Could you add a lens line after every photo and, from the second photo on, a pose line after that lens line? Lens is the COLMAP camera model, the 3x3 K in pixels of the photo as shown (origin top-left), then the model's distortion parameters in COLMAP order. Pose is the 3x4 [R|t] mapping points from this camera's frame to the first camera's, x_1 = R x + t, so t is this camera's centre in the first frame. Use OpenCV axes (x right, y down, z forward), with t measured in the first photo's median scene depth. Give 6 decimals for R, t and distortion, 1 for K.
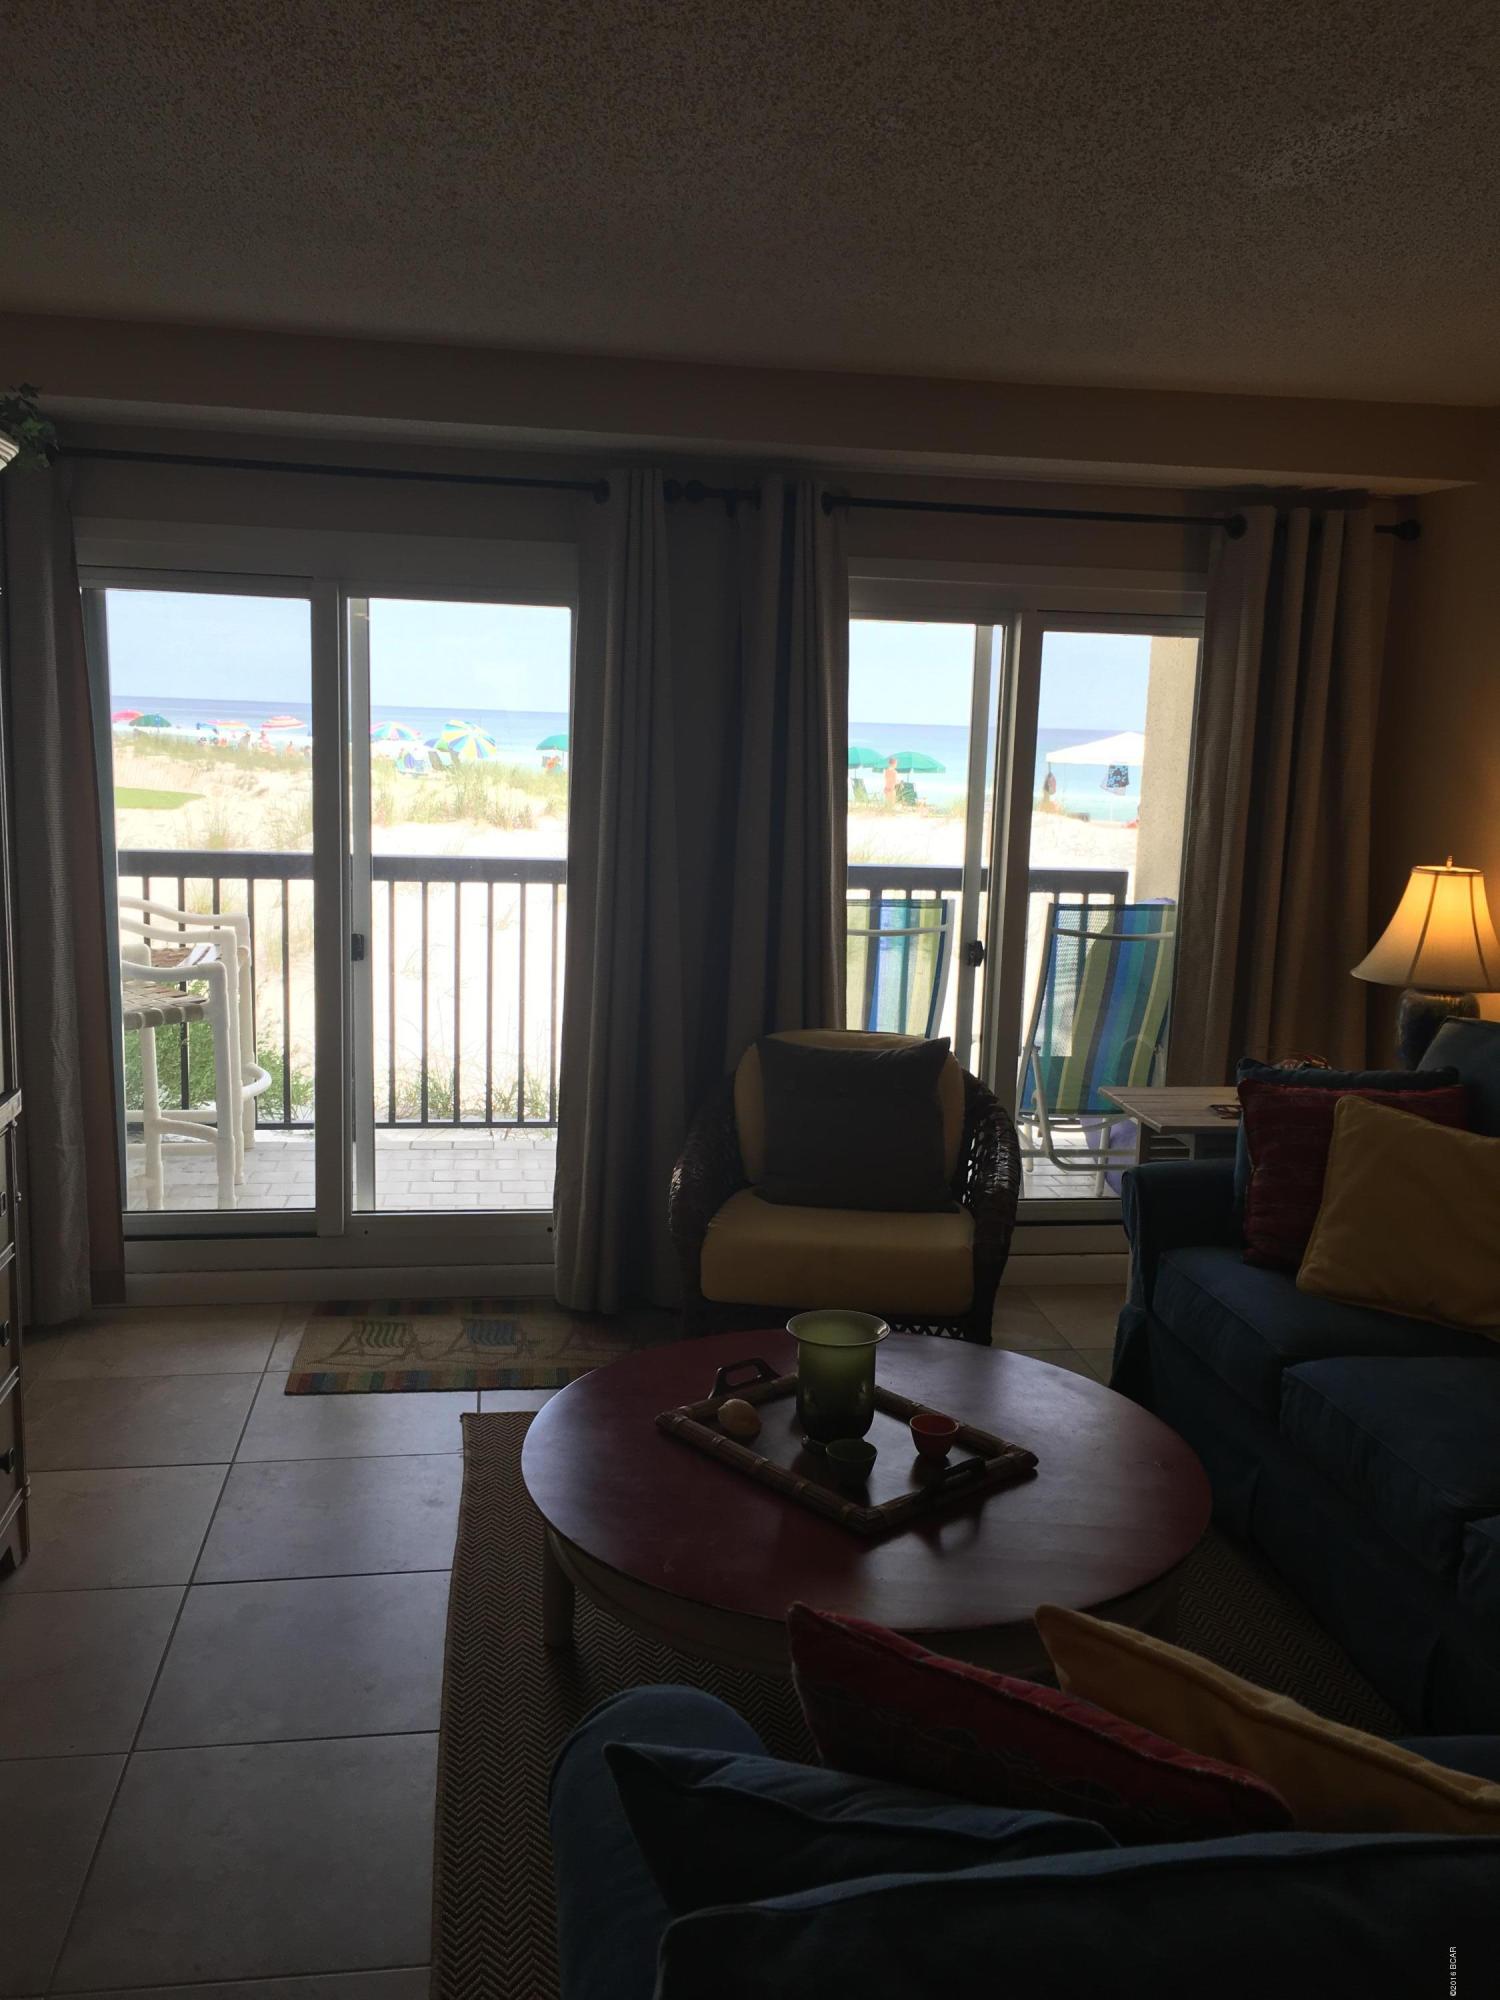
lens RADIAL K [[1693.4, 0, 753.4], [0, 1693.4, 992.9], [0, 0, 1]] dist [0.086408, -0.110869]
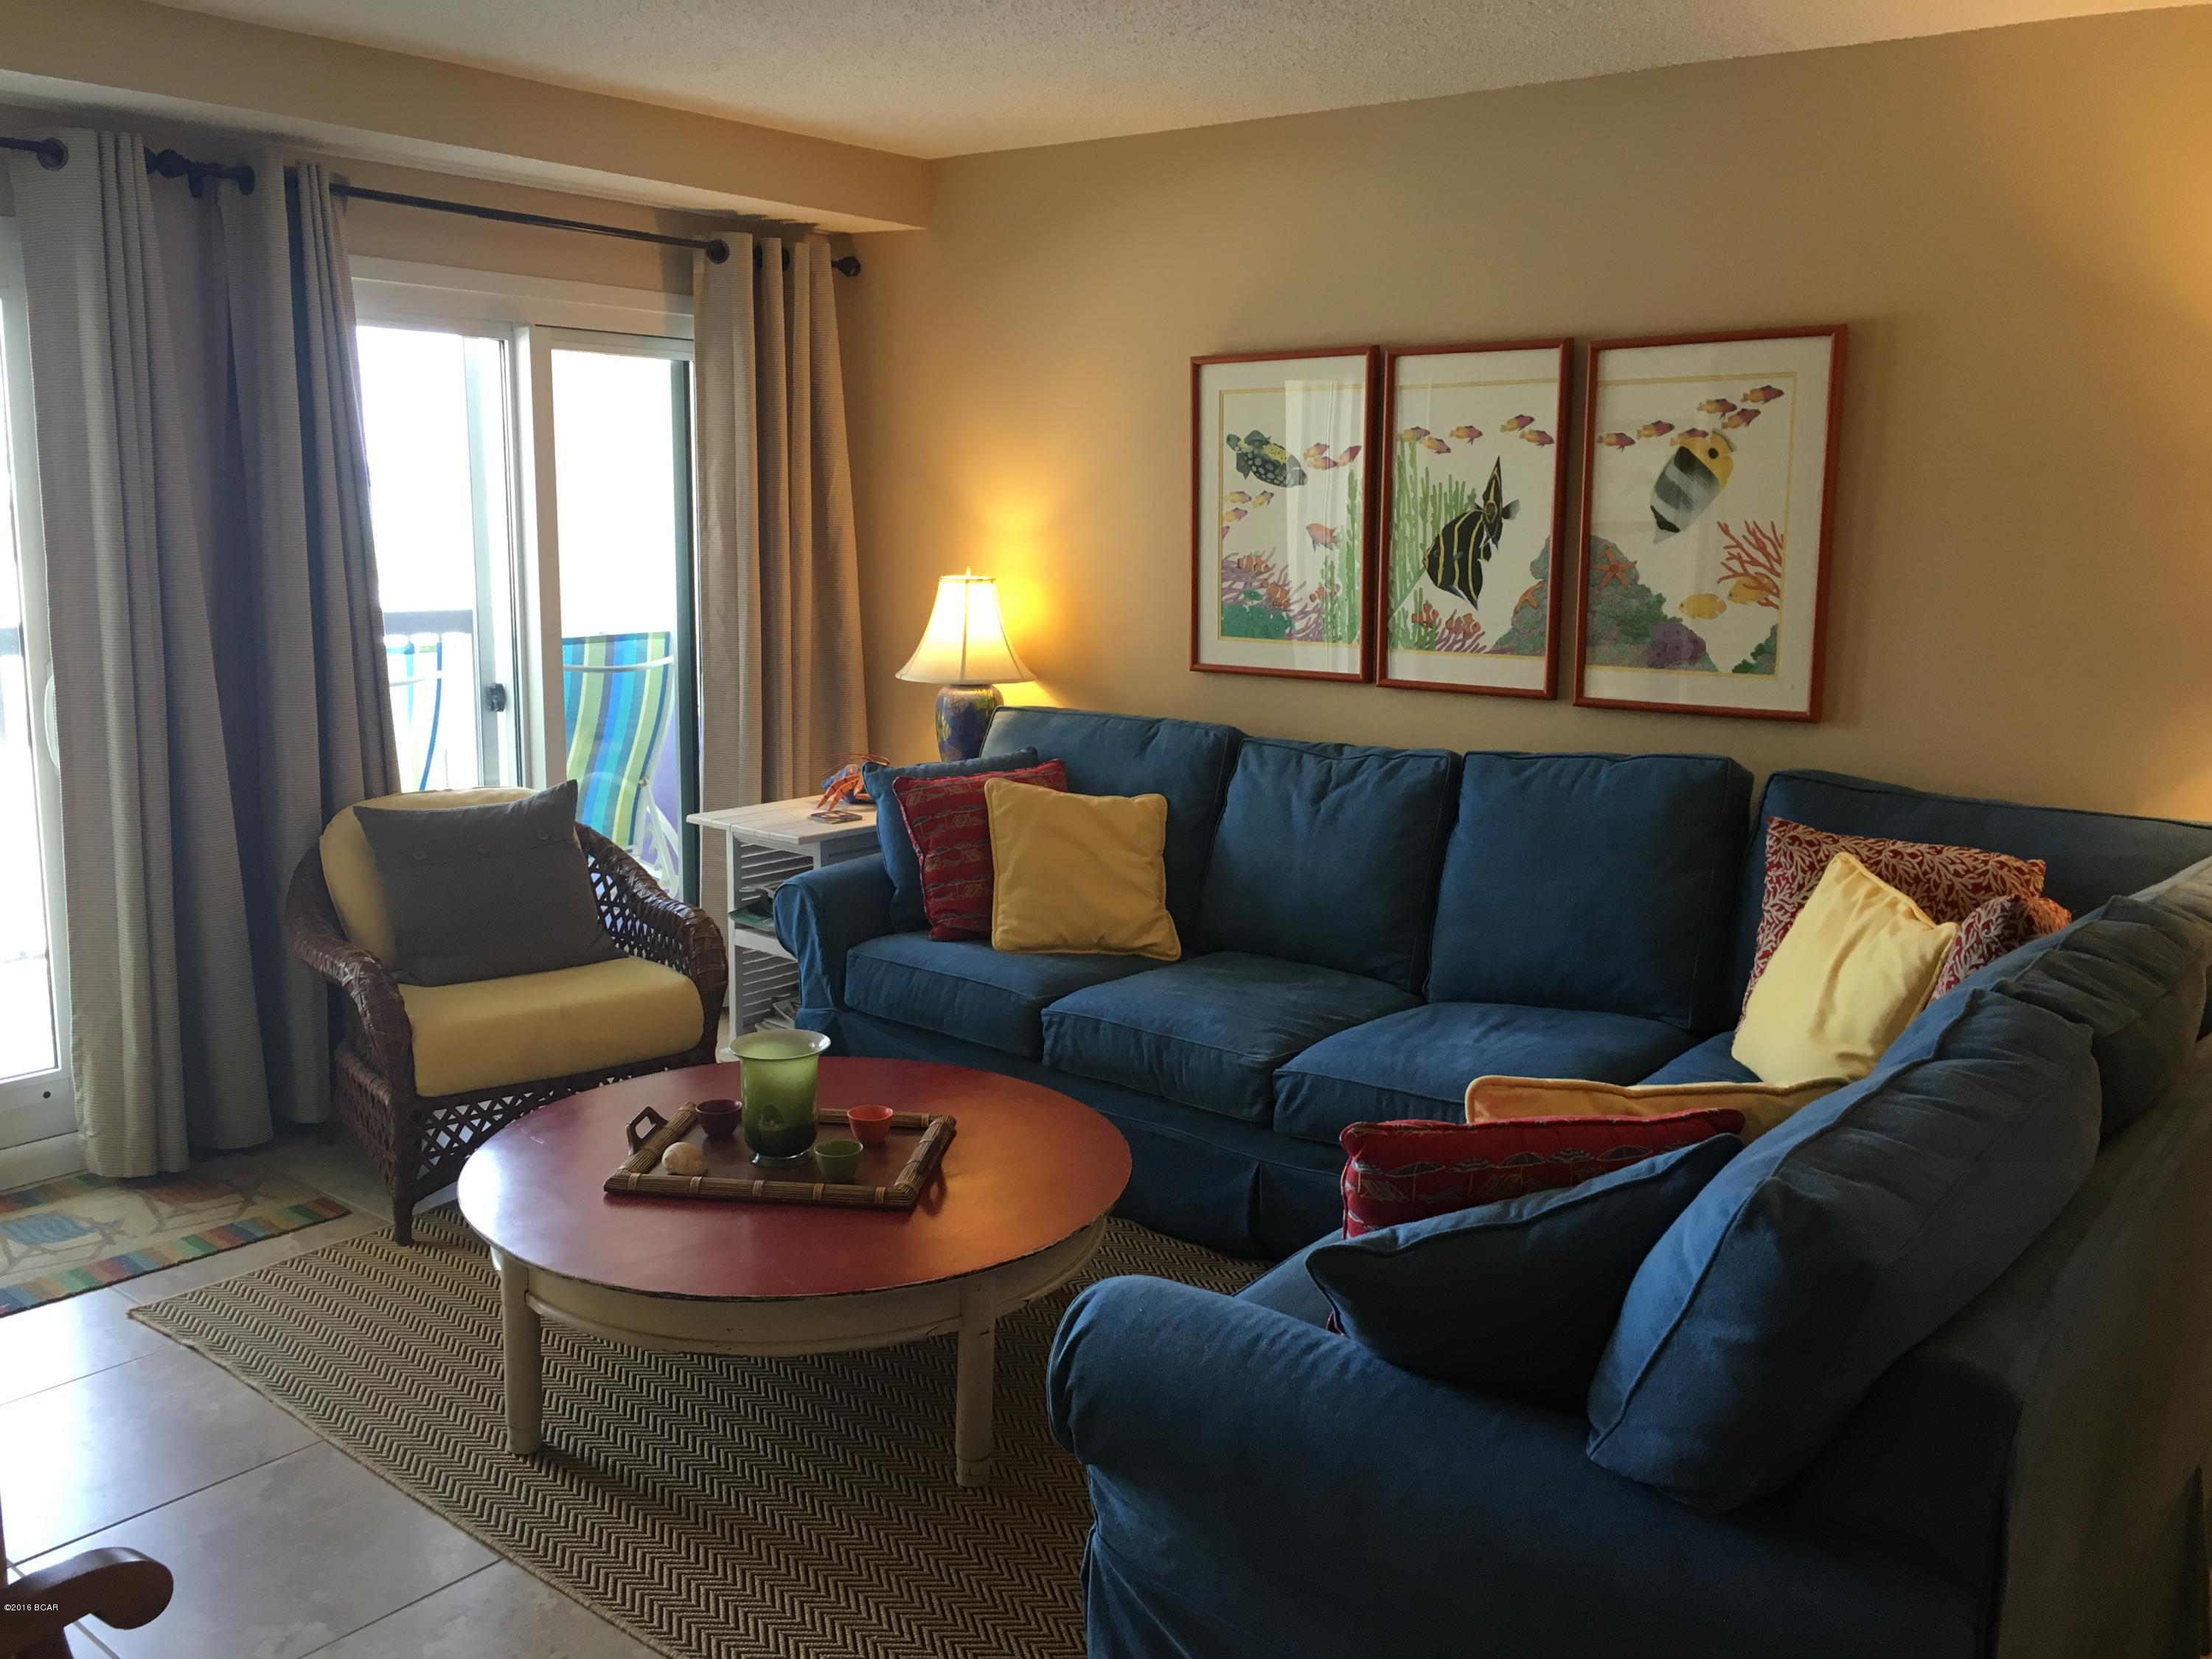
lens RADIAL K [[1872.9, 0, 1110.1], [0, 1872.9, 822.5], [0, 0, 1]] dist [0.086408, -0.110869]
pose [[0.741496, -0.137377, 0.656743, -0.329247], [0.110764, 0.990448, 0.082123, -0.003812], [-0.661751, 0.011849, 0.749630, 0.011542]]
